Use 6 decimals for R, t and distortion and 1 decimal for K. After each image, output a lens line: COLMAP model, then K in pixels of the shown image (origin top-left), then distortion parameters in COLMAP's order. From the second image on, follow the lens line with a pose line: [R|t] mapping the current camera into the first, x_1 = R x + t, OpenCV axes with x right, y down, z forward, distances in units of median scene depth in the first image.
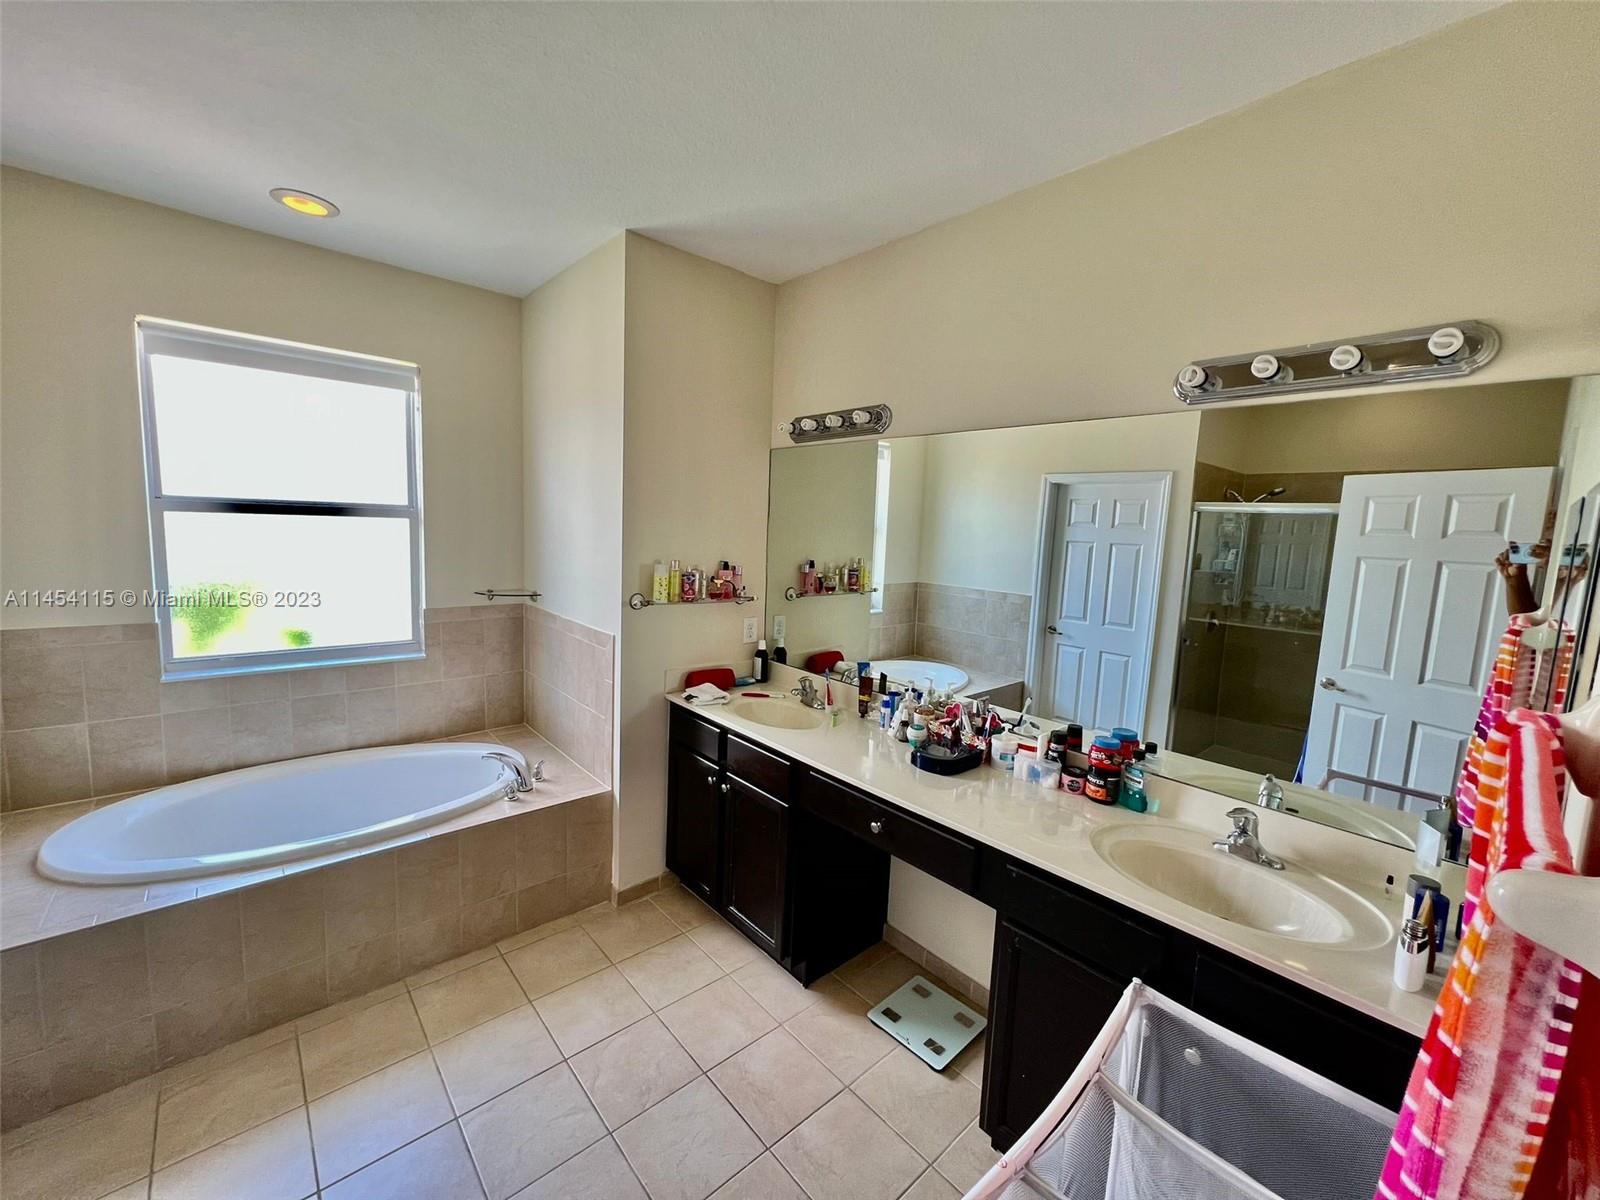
lens RADIAL K [[639.6, 0, 798.6], [0, 639.6, 598.7], [0, 0, 1]] dist [-0.003607, 0.001099]
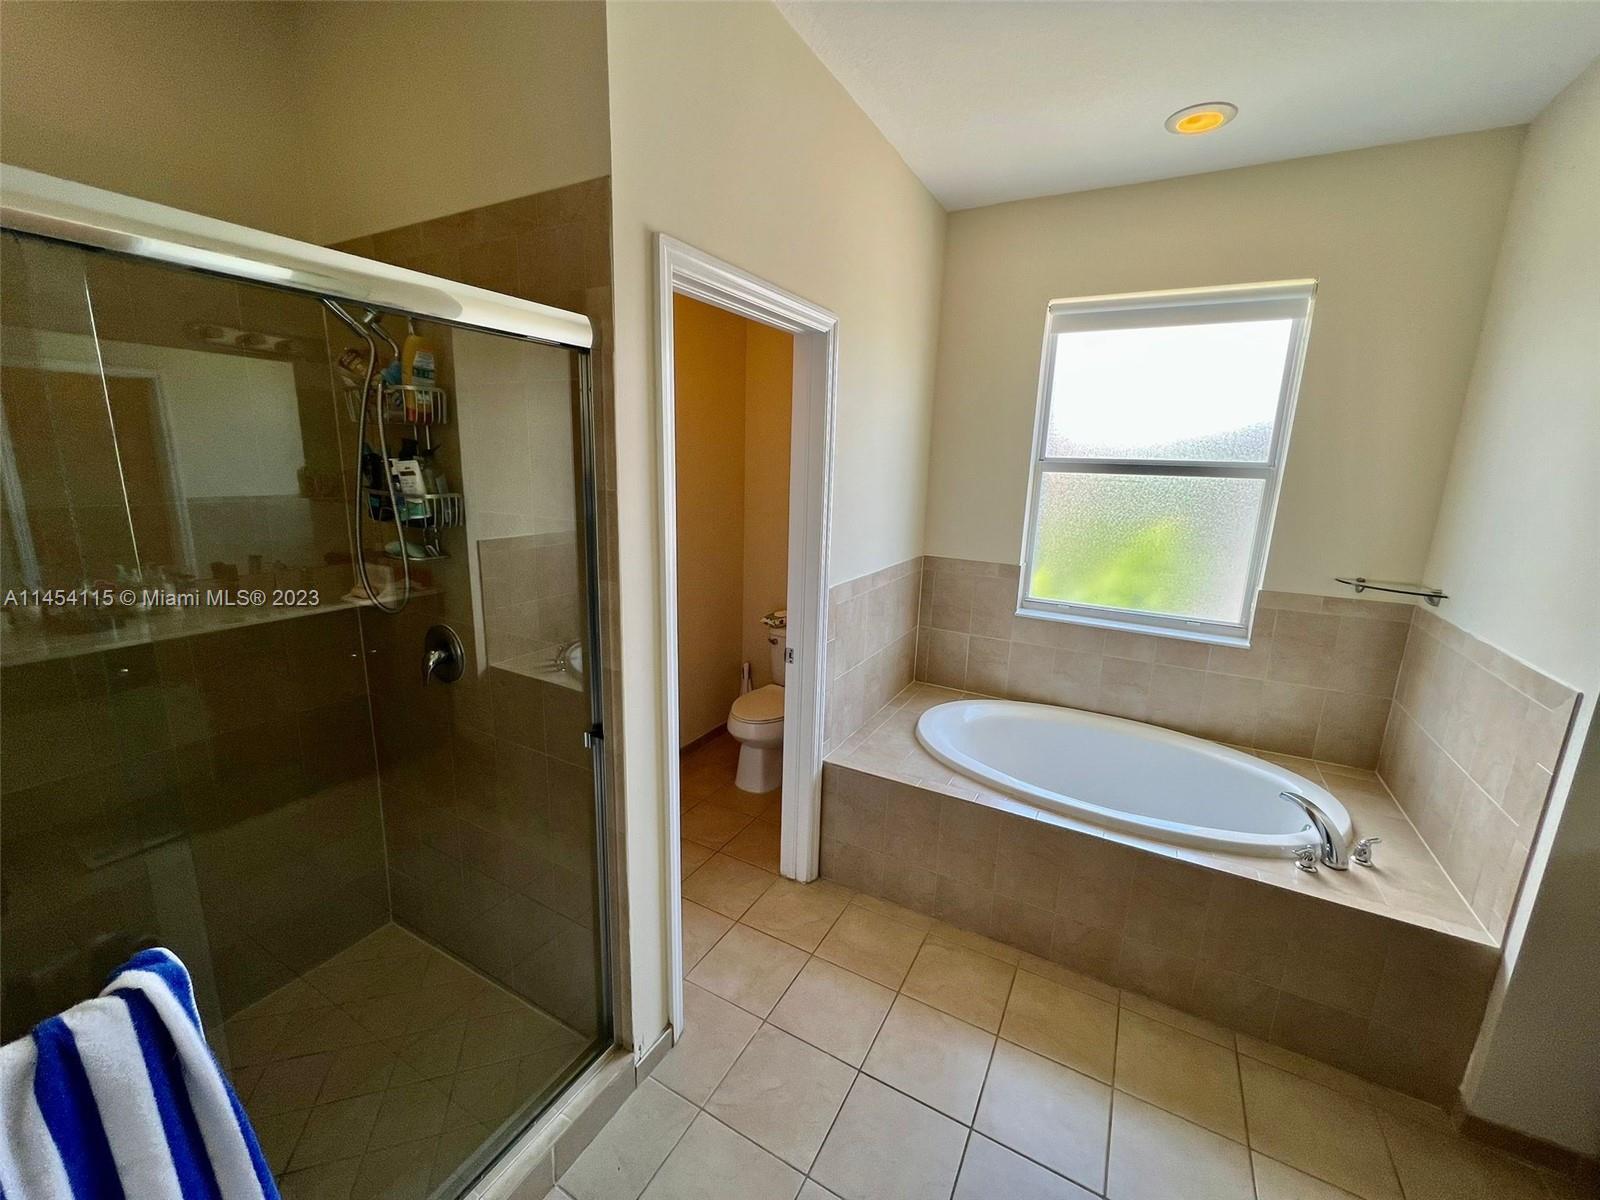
lens RADIAL K [[639.6, 0, 799.2], [0, 639.6, 595.1], [0, 0, 1]] dist [-0.003607, 0.001099]
pose [[0.325086, 0.166731, -0.930871, -0.014228], [-0.127269, 0.983094, 0.131639, -0.010948], [0.937082, 0.075677, 0.340809, 0.178786]]
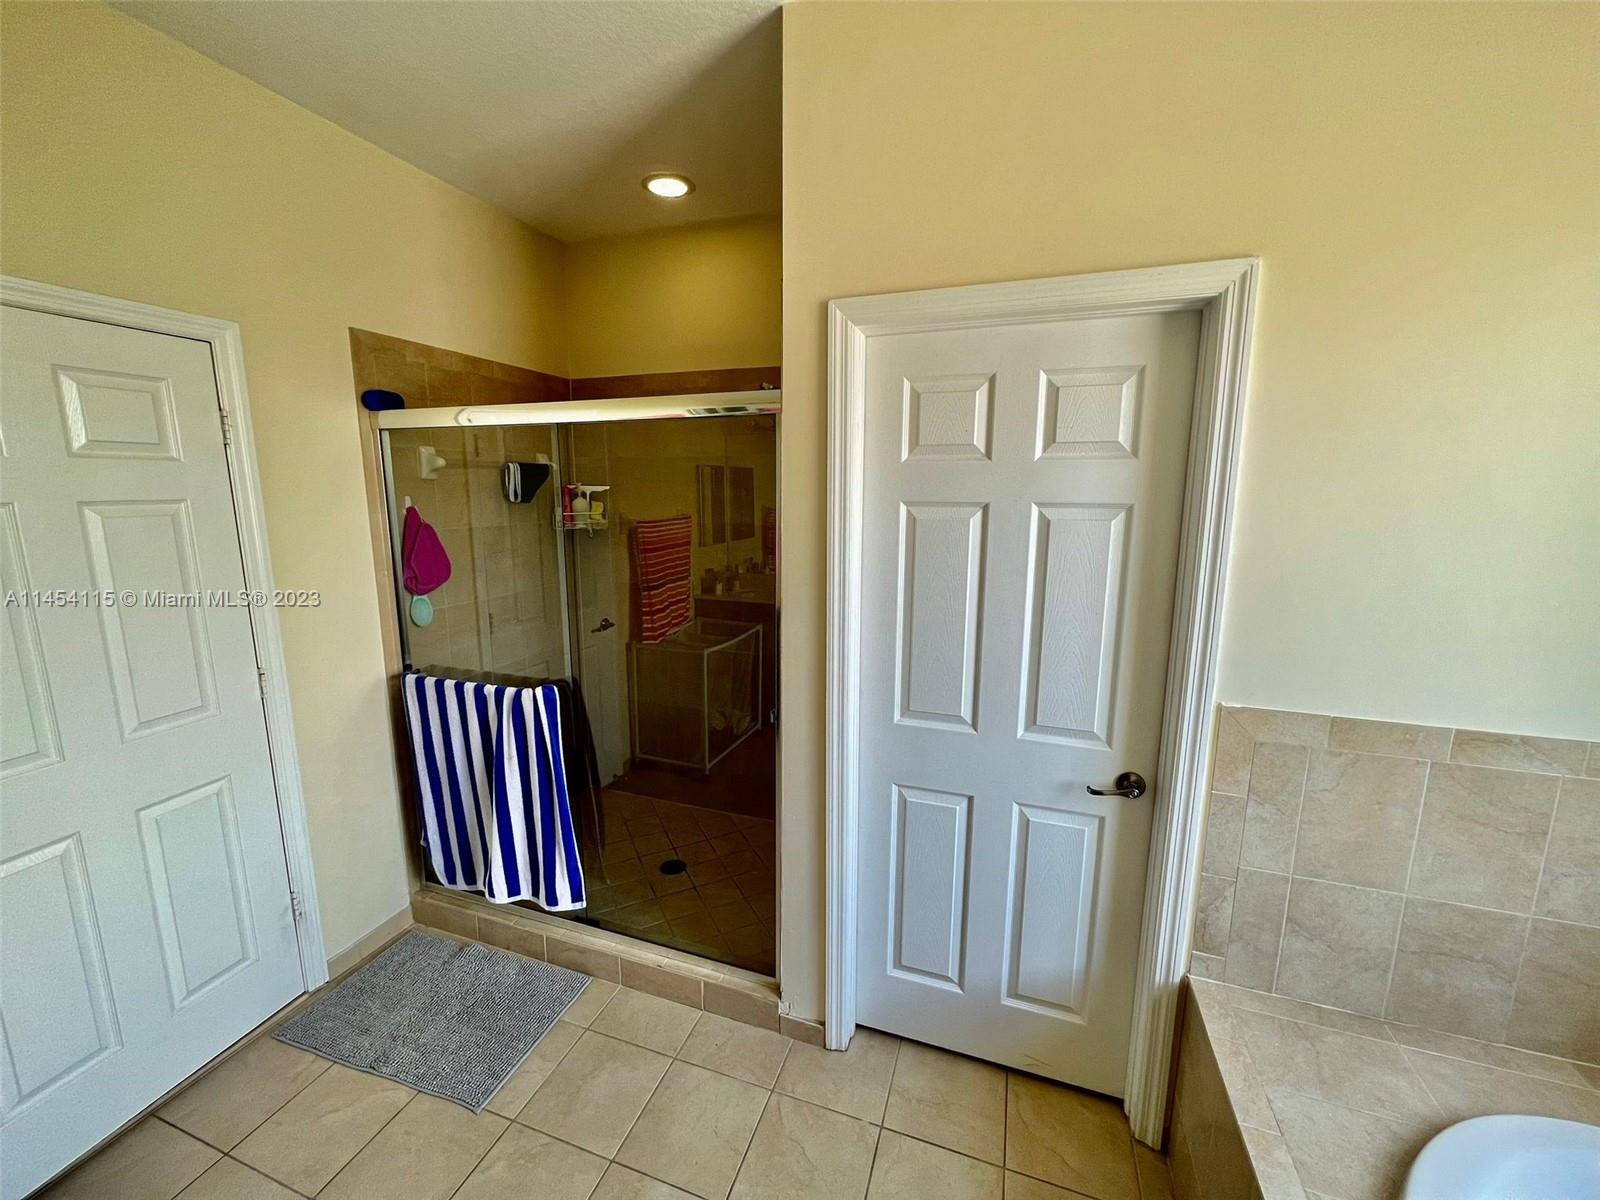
lens RADIAL K [[639.6, 0, 797.1], [0, 639.6, 593.9], [0, 0, 1]] dist [-0.003607, 0.001099]
pose [[-0.874309, 0.033669, -0.484200, -0.225386], [-0.098428, 0.964565, 0.244799, -0.085266], [0.475285, 0.261689, -0.840014, 0.701594]]
